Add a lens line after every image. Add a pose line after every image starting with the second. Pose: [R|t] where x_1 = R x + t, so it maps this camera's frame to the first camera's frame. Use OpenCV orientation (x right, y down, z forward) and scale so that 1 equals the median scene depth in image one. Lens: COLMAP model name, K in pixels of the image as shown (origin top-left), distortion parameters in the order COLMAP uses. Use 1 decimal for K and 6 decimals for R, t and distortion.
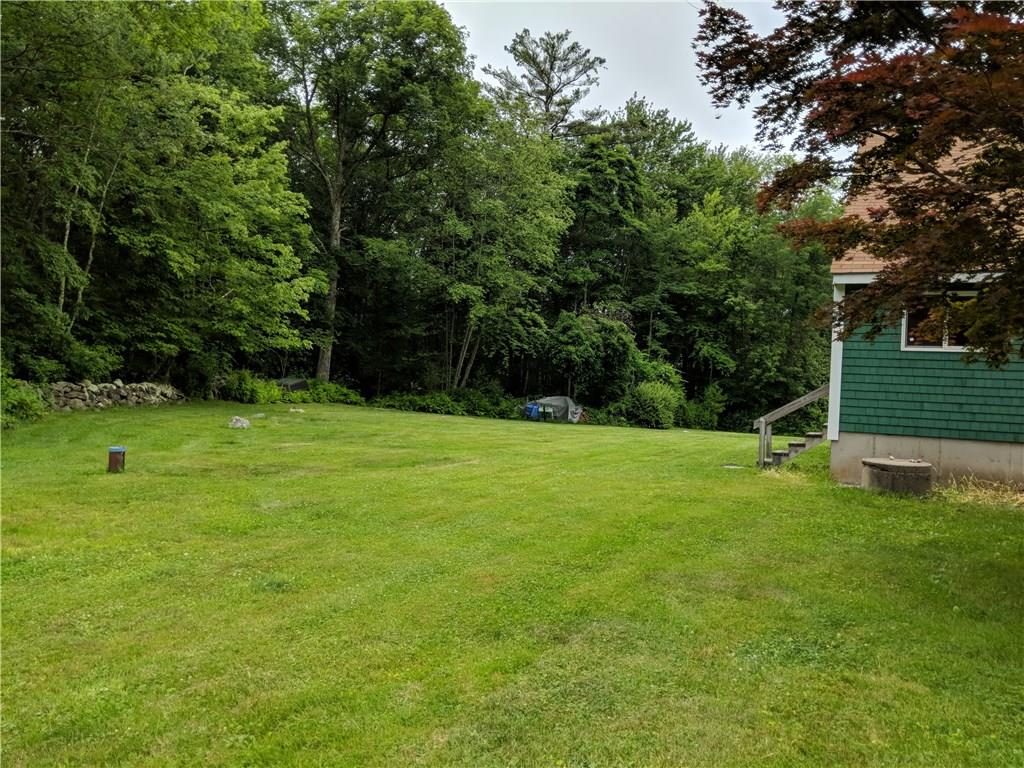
lens RADIAL K [[819.7, 0, 512.3], [0, 819.7, 375.1], [0, 0, 1]] dist [0.108602, -0.205965]
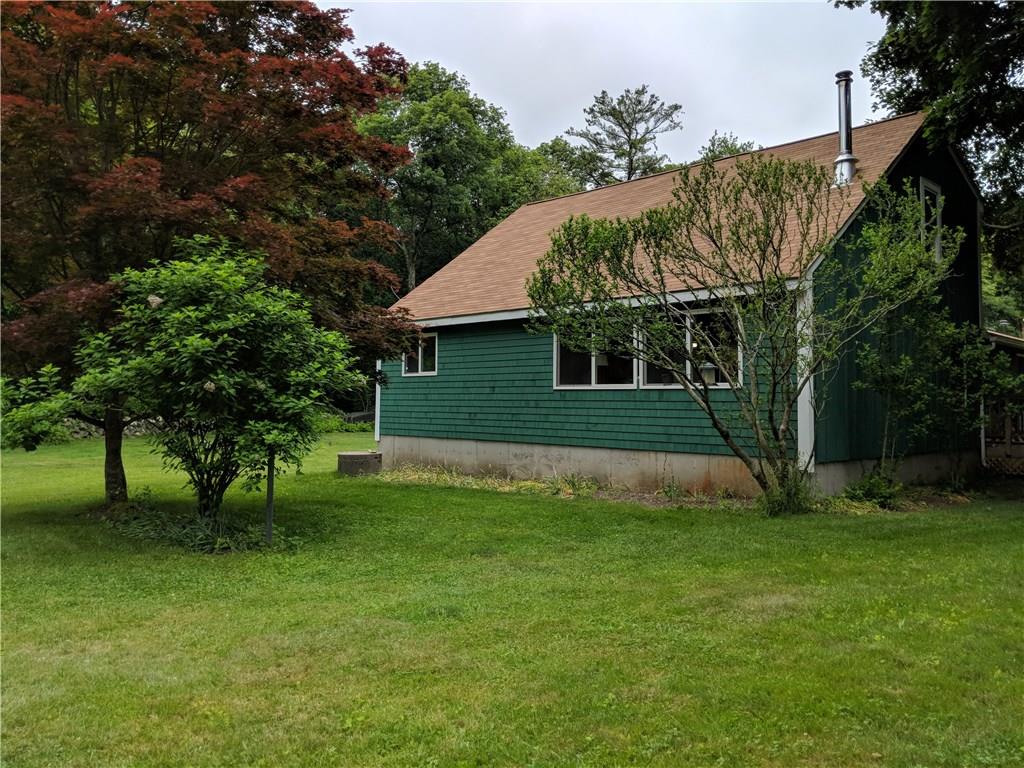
lens RADIAL K [[819.7, 0, 512.3], [0, 819.7, 375.1], [0, 0, 1]] dist [0.108602, -0.205965]
pose [[0.940220, -0.043370, -0.337794, 0.254884], [0.028978, 0.998449, -0.047535, 0.009282], [0.339332, 0.034905, 0.940019, -0.061923]]
